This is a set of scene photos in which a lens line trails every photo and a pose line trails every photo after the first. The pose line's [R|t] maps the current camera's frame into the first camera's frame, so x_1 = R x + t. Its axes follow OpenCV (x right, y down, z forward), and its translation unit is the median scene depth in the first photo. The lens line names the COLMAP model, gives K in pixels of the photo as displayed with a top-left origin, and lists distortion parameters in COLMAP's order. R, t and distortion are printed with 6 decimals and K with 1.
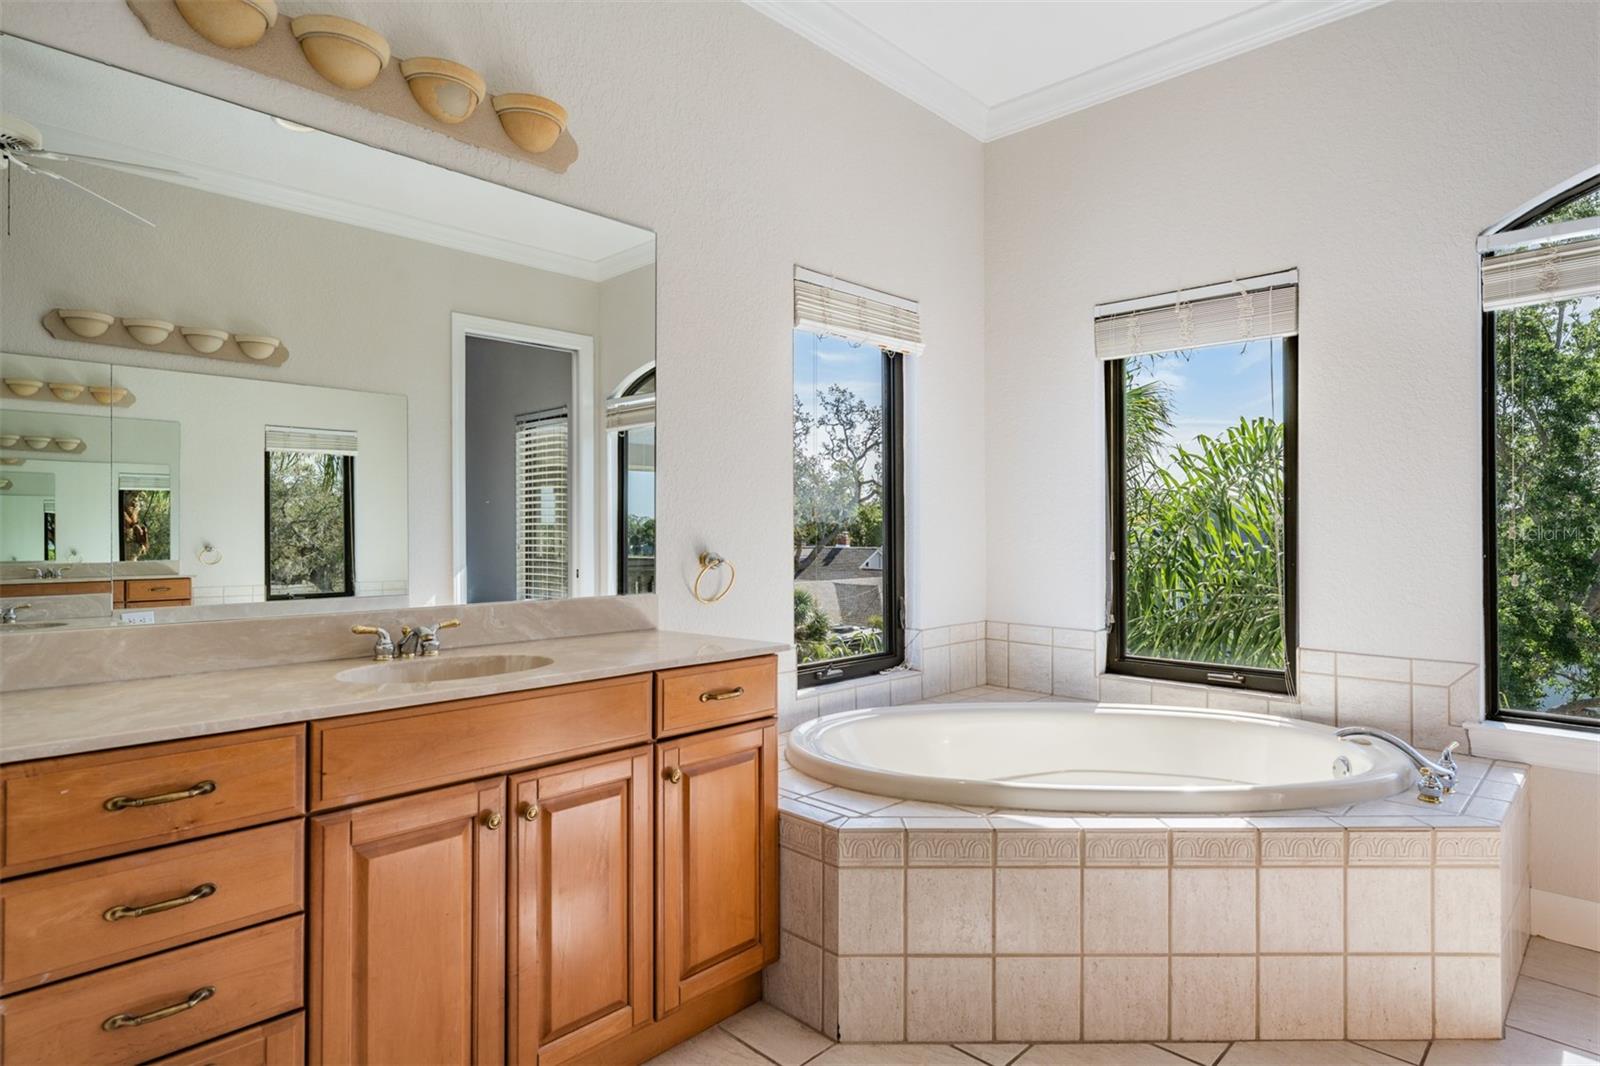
lens RADIAL K [[874.5, 0, 803.0], [0, 874.5, 533.6], [0, 0, 1]] dist [0.033267, 0.000595]
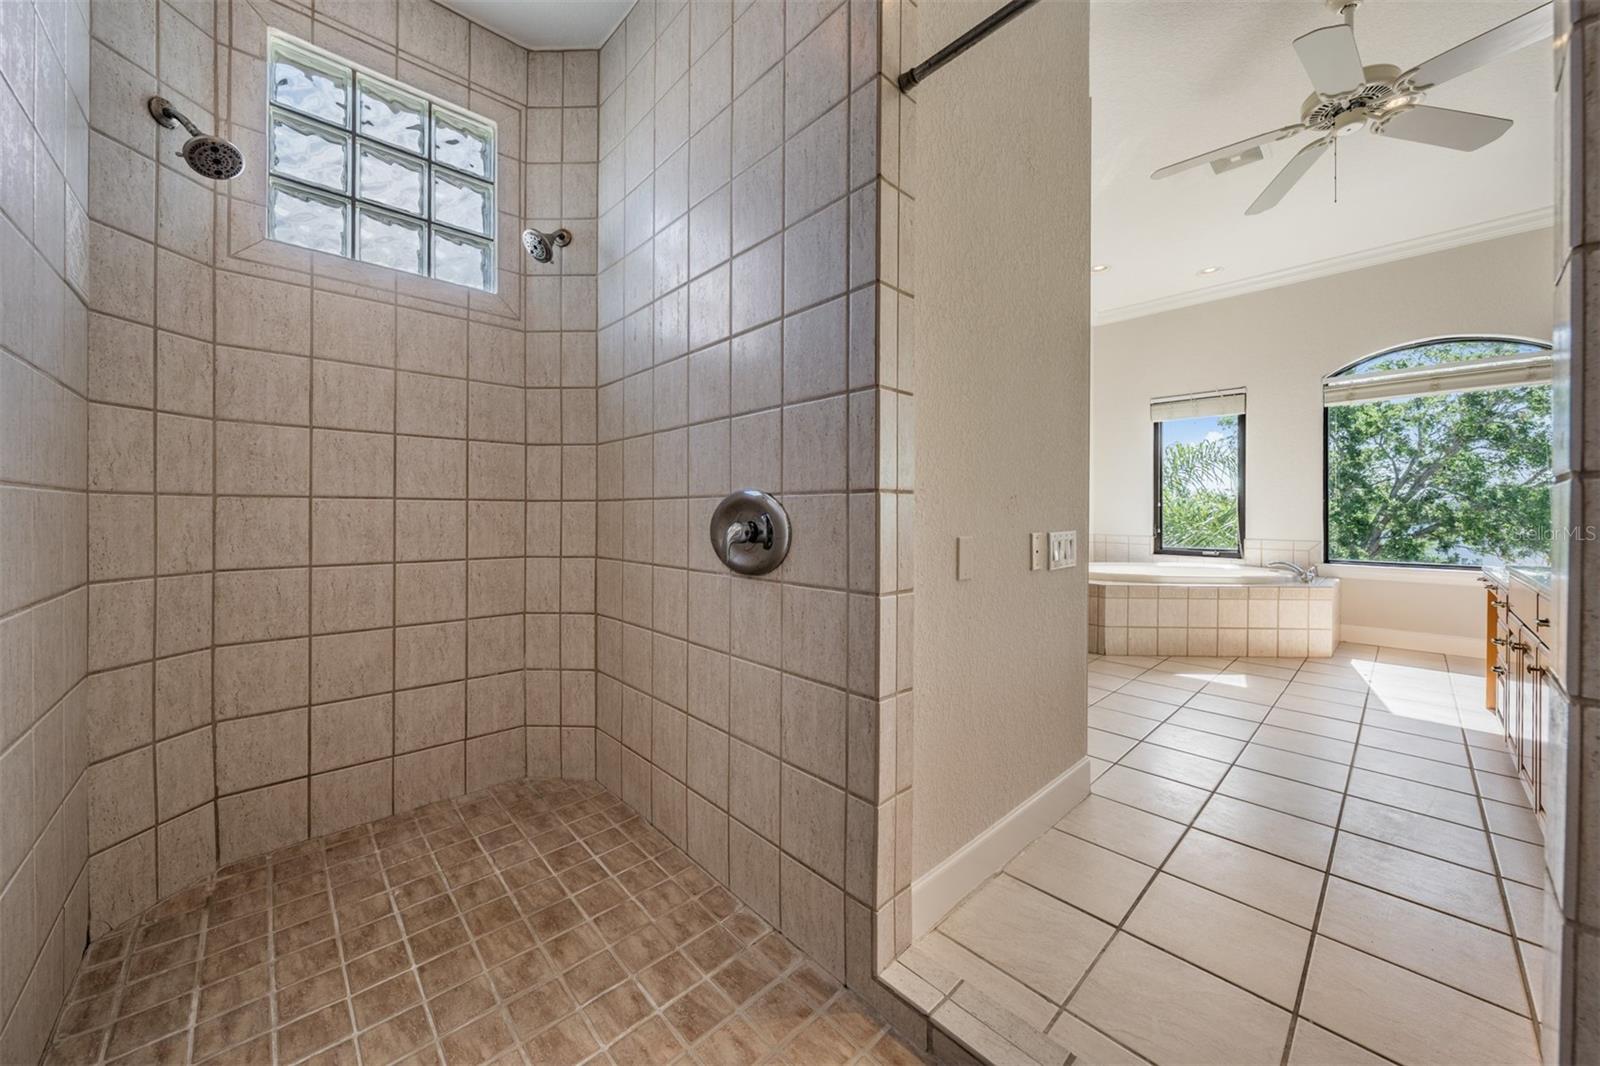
lens RADIAL K [[573.4, 0, 795.2], [0, 573.4, 519.8], [0, 0, 1]] dist [0.000732, -0.000006]
pose [[0.997842, -0.005288, -0.065448, -0.604035], [0.005347, 0.999985, 0.000718, 0.070699], [0.065443, -0.001066, 0.997856, -0.701668]]
